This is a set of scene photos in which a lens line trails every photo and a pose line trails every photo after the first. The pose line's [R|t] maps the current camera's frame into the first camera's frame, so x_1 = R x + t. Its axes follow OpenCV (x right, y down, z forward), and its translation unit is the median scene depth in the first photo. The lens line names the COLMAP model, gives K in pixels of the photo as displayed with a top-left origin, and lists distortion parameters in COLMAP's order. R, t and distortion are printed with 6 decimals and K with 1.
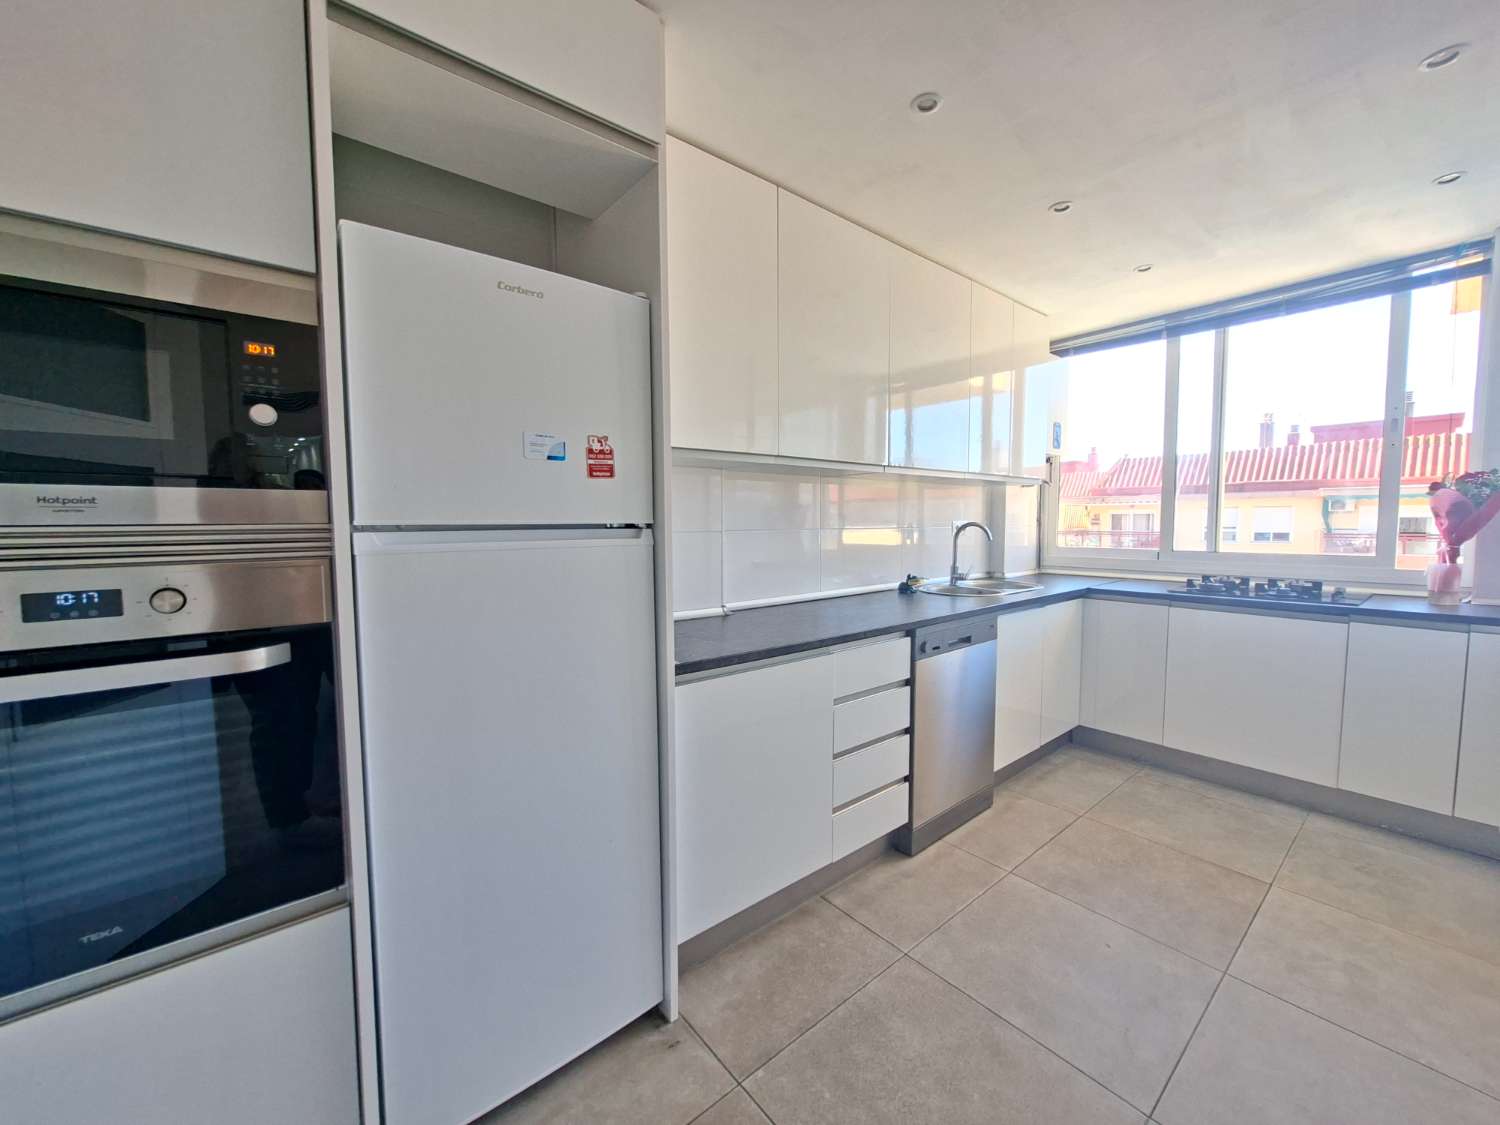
lens RADIAL K [[590.9, 0, 753.2], [0, 590.9, 563.9], [0, 0, 1]] dist [0.003328, -0.002698]
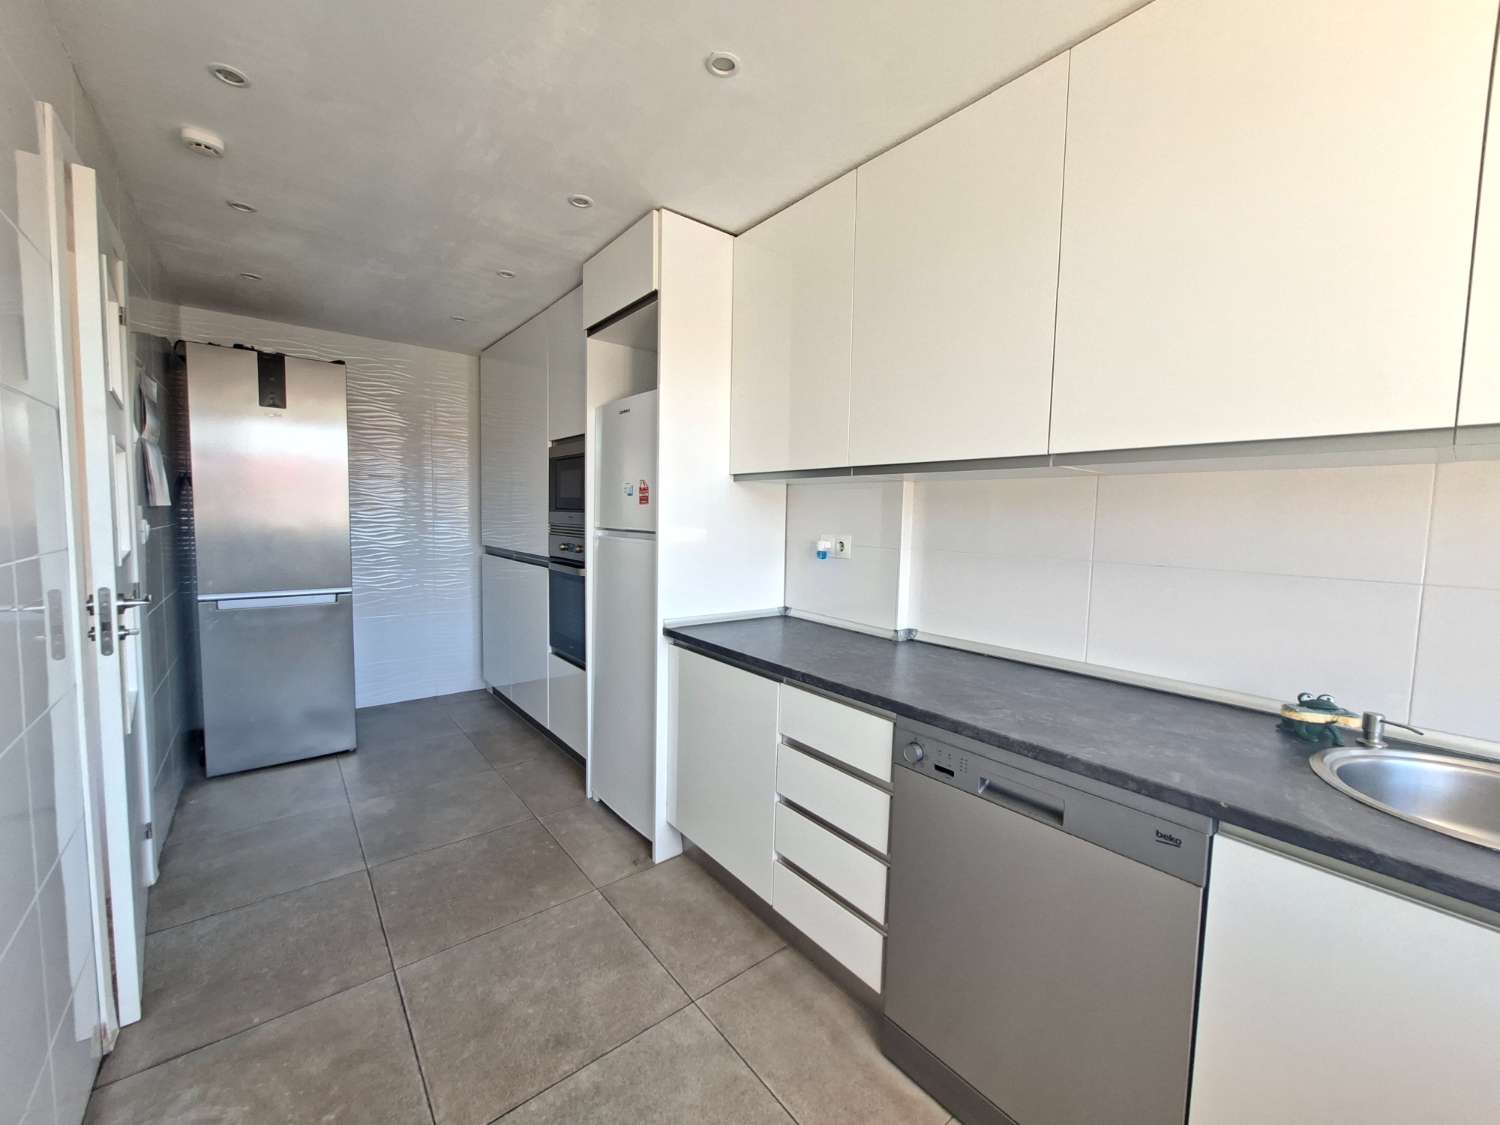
lens RADIAL K [[590.9, 0, 752.8], [0, 590.9, 558.7], [0, 0, 1]] dist [0.003328, -0.002698]
pose [[-0.013733, 0.076388, -0.996984, 1.304125], [-0.093340, 0.992626, 0.077340, -0.132562], [0.995540, 0.094120, -0.006502, 1.189588]]
